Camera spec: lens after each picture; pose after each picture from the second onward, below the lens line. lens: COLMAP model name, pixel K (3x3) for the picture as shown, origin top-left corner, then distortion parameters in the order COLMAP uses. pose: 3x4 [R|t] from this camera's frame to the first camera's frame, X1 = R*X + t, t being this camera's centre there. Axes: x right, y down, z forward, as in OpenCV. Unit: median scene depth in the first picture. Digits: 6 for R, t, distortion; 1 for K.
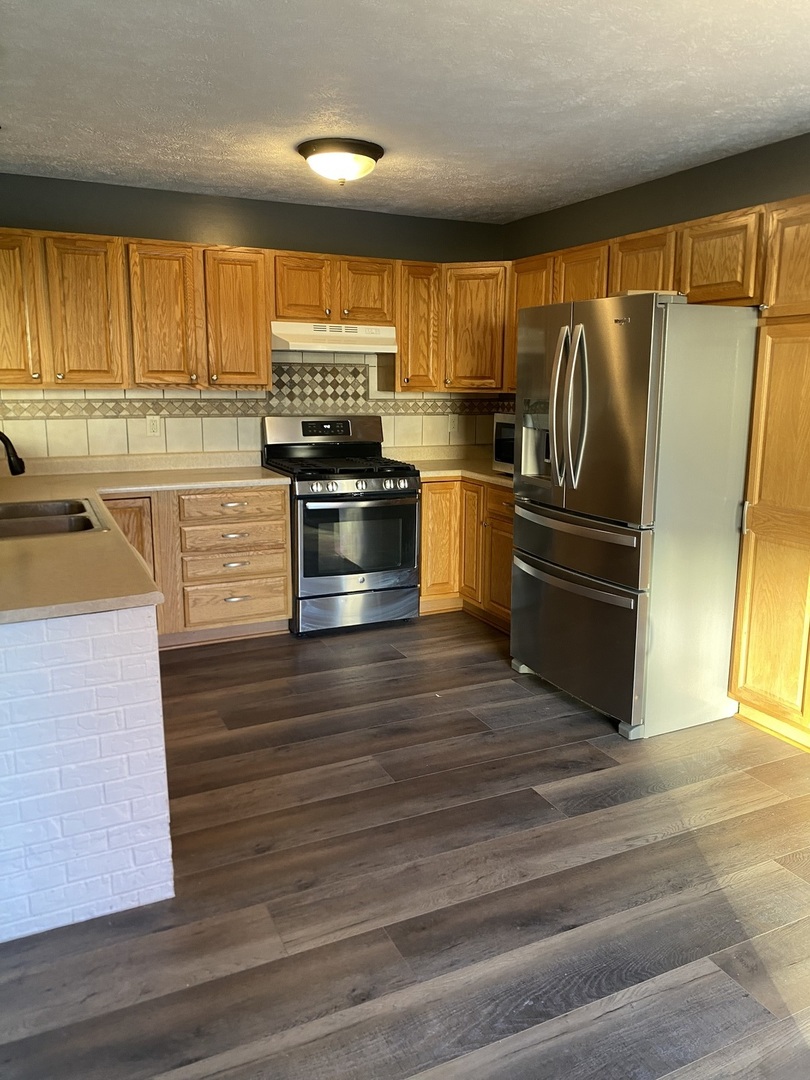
lens RADIAL K [[804.8, 0, 417.0], [0, 804.8, 528.1], [0, 0, 1]] dist [0.009086, -0.007632]
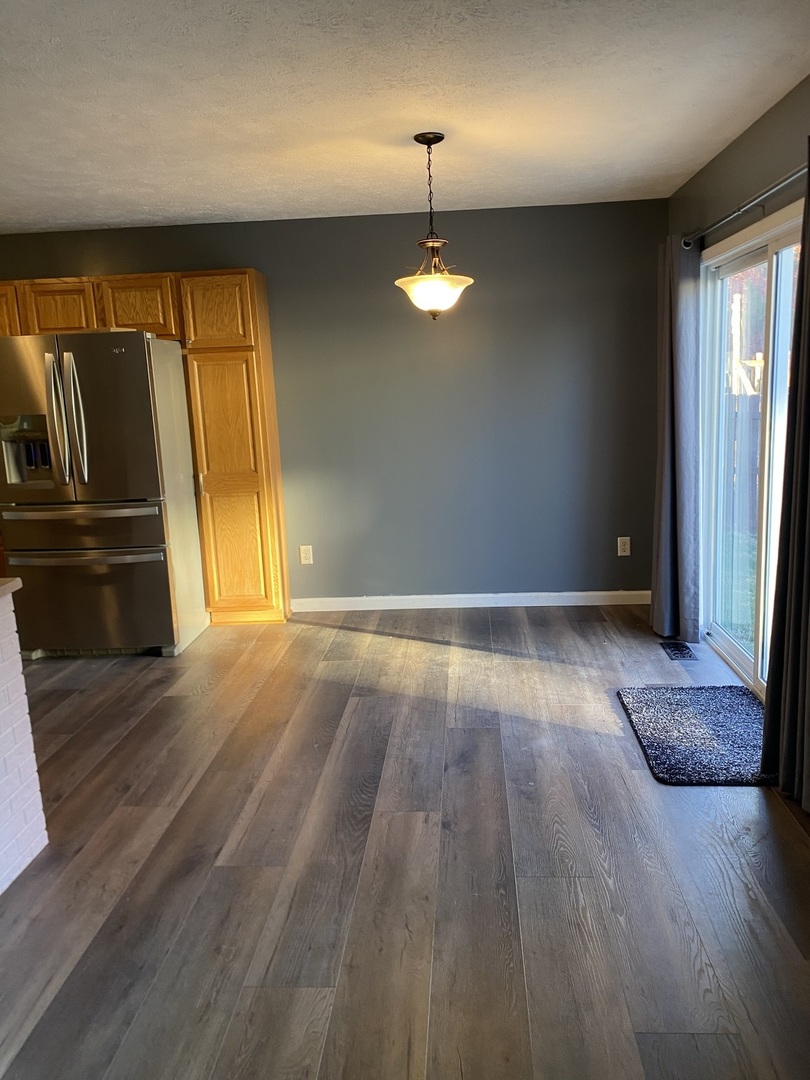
lens RADIAL K [[800.0, 0, 405.0], [0, 800.0, 540.0], [0, 0, 1]] dist [0.027871, -0.003691]
pose [[0.496660, -0.191556, 0.846543, -0.690457], [0.209766, 0.972920, 0.097085, 0.022416], [-0.842215, 0.129358, 0.523393, -0.067309]]
